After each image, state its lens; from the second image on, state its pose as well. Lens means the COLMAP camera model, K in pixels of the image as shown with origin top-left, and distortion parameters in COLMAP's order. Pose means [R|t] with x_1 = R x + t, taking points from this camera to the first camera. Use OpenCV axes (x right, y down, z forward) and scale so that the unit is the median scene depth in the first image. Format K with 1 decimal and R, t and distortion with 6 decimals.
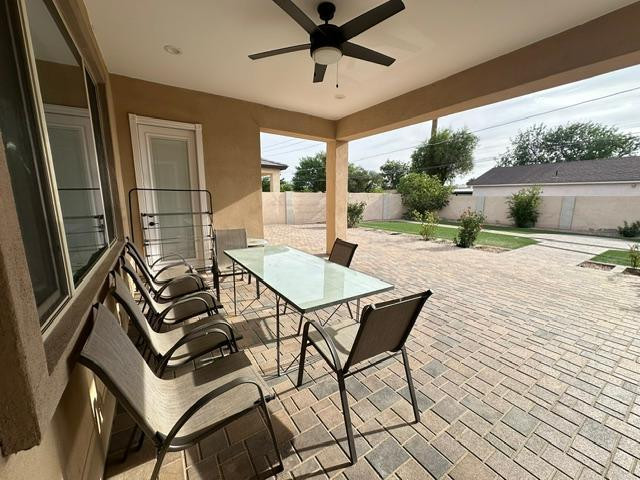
lens RADIAL K [[256.1, 0, 318.5], [0, 256.1, 240.7], [0, 0, 1]] dist [0.000091, 0.000182]
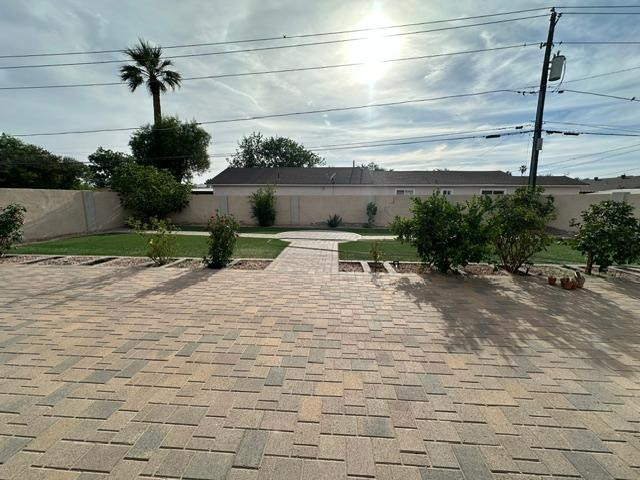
lens RADIAL K [[256.1, 0, 318.1], [0, 256.1, 235.2], [0, 0, 1]] dist [0.000091, 0.000182]
pose [[0.601167, -0.119438, 0.790147, 0.091358], [0.137011, 0.989532, 0.045334, -0.026106], [-0.787290, 0.081006, 0.611238, 0.169643]]
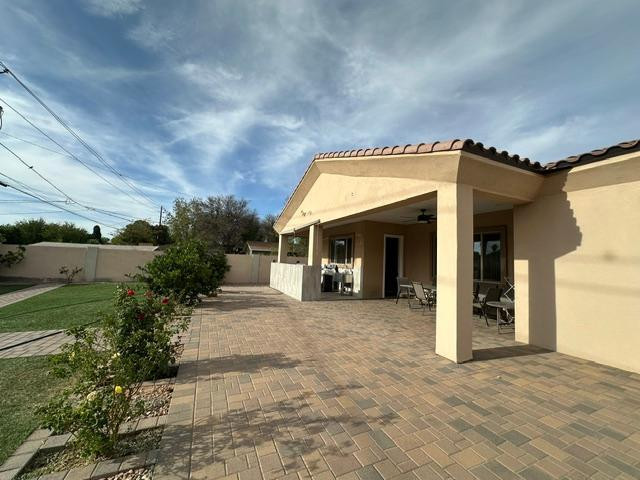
lens RADIAL K [[256.1, 0, 316.9], [0, 256.1, 240.2], [0, 0, 1]] dist [0.000091, 0.000182]
pose [[-0.987304, -0.046056, 0.152017, 0.121189], [-0.033773, 0.996026, 0.082414, -0.114054], [-0.155208, 0.076233, -0.984936, 0.652573]]
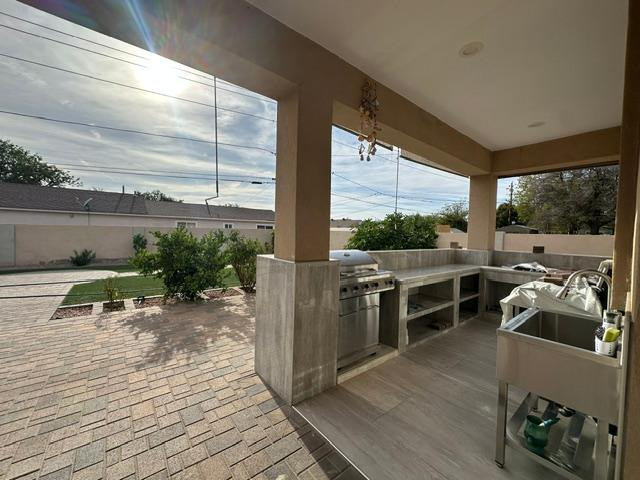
lens RADIAL K [[256.1, 0, 319.2], [0, 256.1, 238.2], [0, 0, 1]] dist [0.000091, 0.000182]
pose [[-0.099727, -0.030522, 0.994547, 0.071686], [0.147897, 0.987972, 0.045151, -0.017268], [-0.983962, 0.151594, -0.094013, 0.094728]]
